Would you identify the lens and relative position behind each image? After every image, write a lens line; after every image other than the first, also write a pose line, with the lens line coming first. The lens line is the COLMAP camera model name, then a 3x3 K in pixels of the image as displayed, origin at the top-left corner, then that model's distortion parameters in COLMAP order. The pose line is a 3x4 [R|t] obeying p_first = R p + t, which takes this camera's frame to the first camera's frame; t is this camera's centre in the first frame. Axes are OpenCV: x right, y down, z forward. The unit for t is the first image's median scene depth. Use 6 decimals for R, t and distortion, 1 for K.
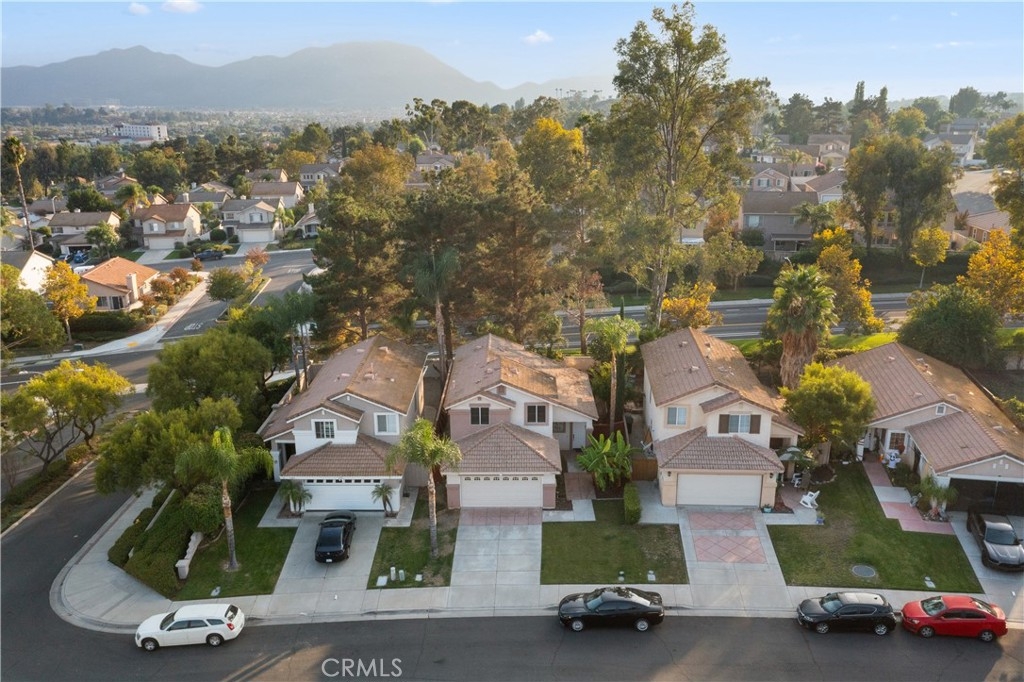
lens RADIAL K [[835.5, 0, 512.0], [0, 835.5, 341.0], [0, 0, 1]] dist [-0.009394, 0.000865]
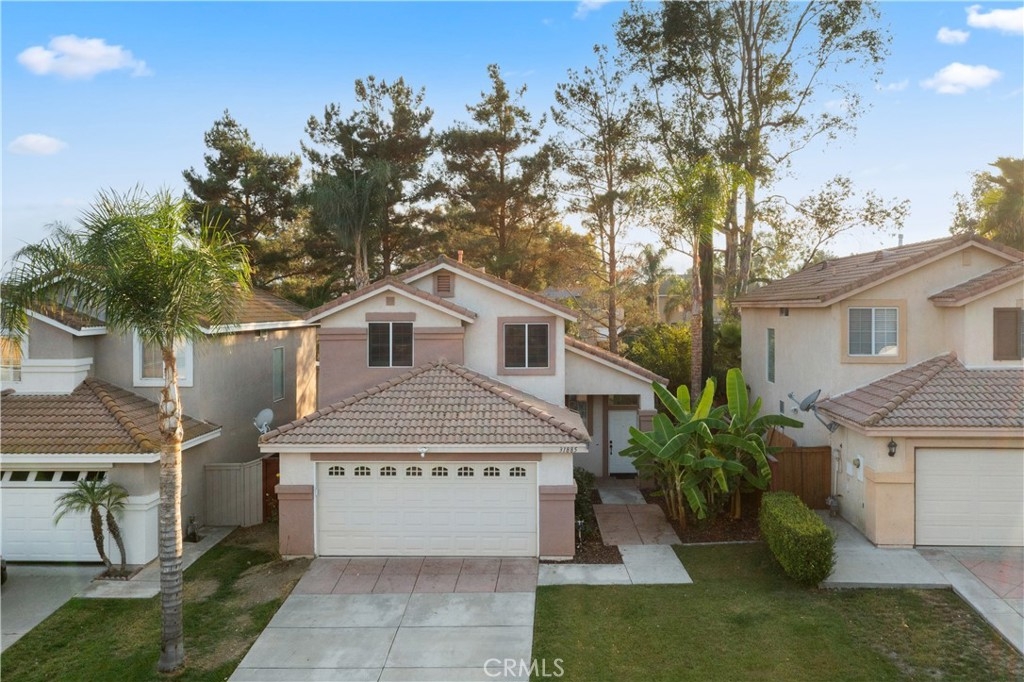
lens RADIAL K [[823.7, 0, 514.6], [0, 823.7, 315.8], [0, 0, 1]] dist [-0.004129, -0.000453]
pose [[0.999928, 0.006545, -0.010059, 0.029115], [-0.009089, 0.960346, -0.278663, 0.200206], [0.007836, 0.278735, 0.960336, 0.631510]]
